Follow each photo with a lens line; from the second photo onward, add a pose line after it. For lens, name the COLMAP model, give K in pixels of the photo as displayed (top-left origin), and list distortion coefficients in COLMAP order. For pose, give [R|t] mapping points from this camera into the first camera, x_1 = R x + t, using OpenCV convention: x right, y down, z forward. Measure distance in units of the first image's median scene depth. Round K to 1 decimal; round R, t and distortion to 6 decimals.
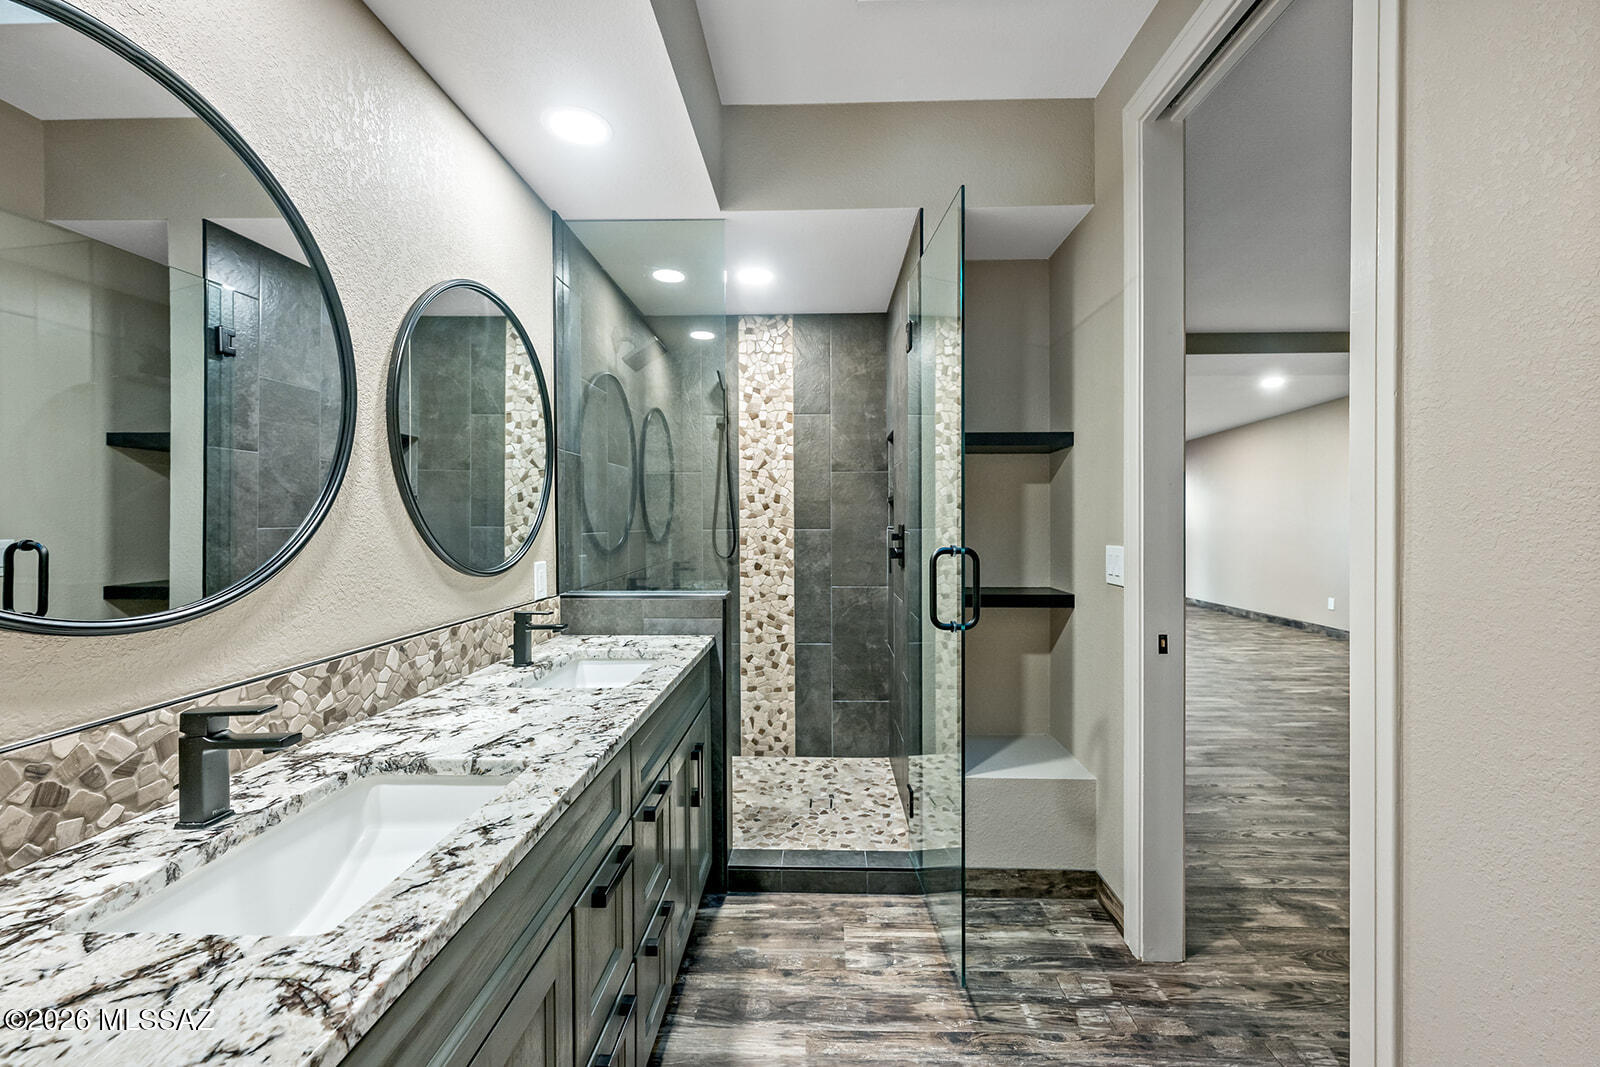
lens RADIAL K [[645.2, 0, 803.0], [0, 645.2, 524.5], [0, 0, 1]] dist [-0.000491, -0.000078]
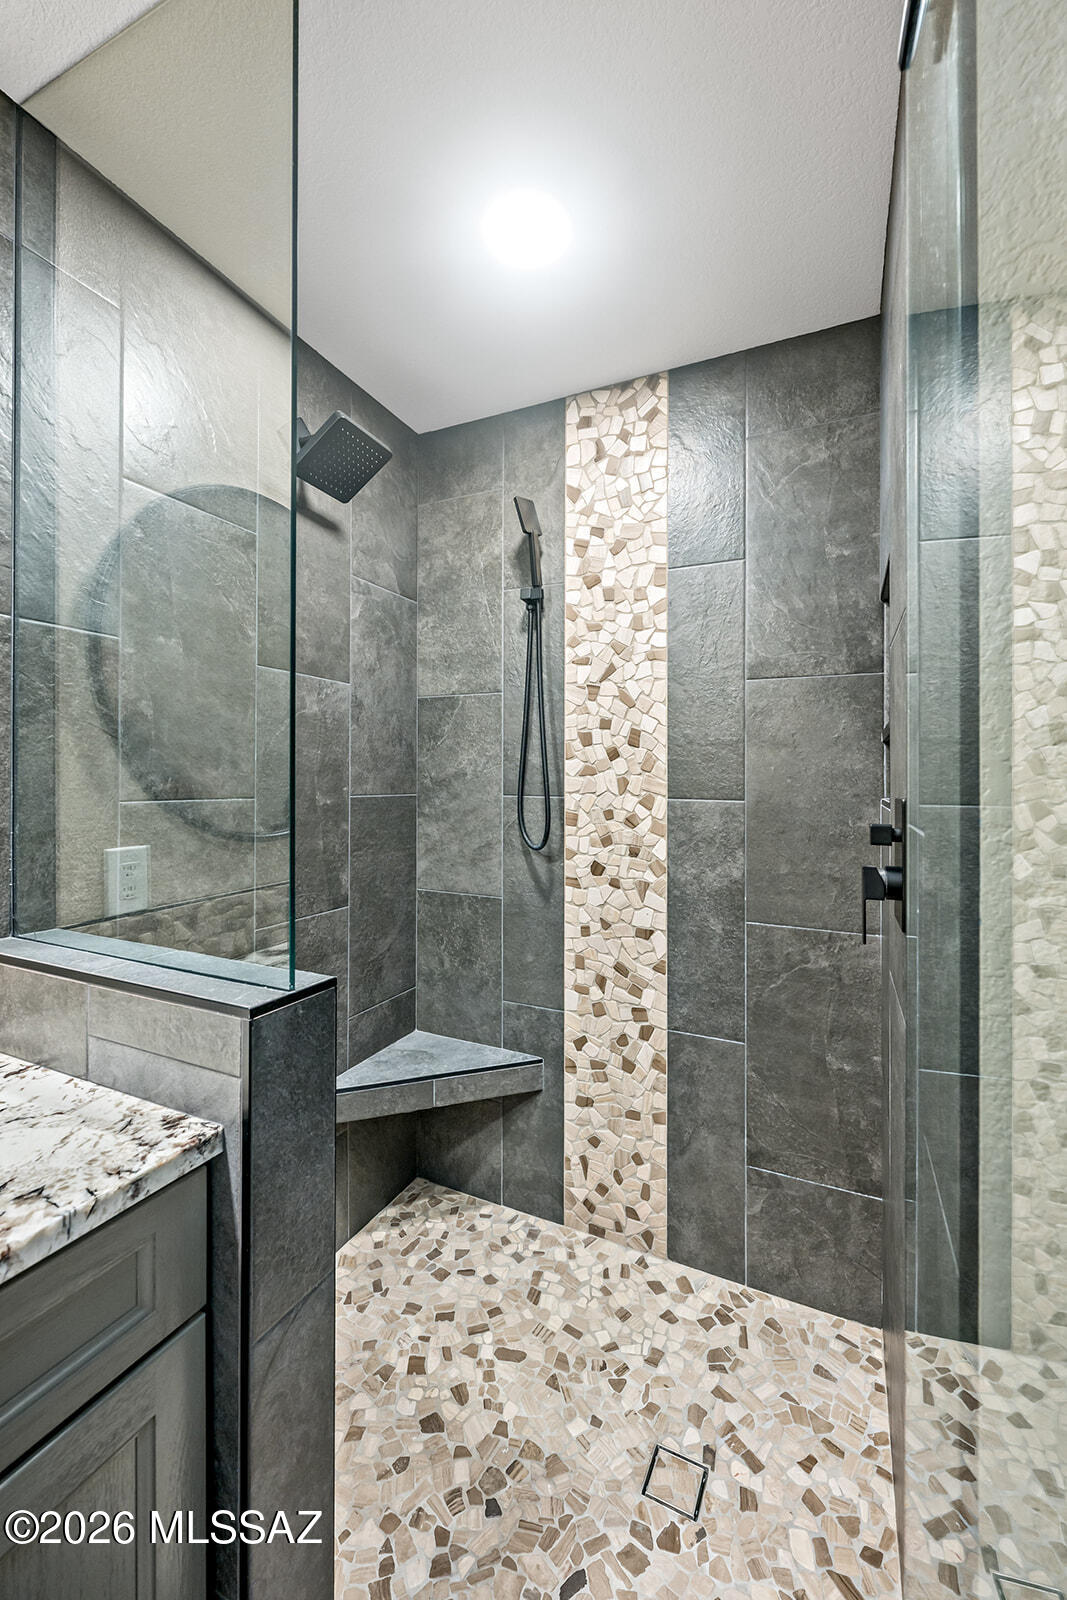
lens RADIAL K [[645.2, 0, 524.9], [0, 645.2, 768.3], [0, 0, 1]] dist [-0.000491, -0.000078]
pose [[0.910449, 0.005679, -0.413581, 0.091756], [-0.013135, 0.999798, -0.015186, -0.007313], [0.413412, 0.019258, 0.910341, 0.500620]]
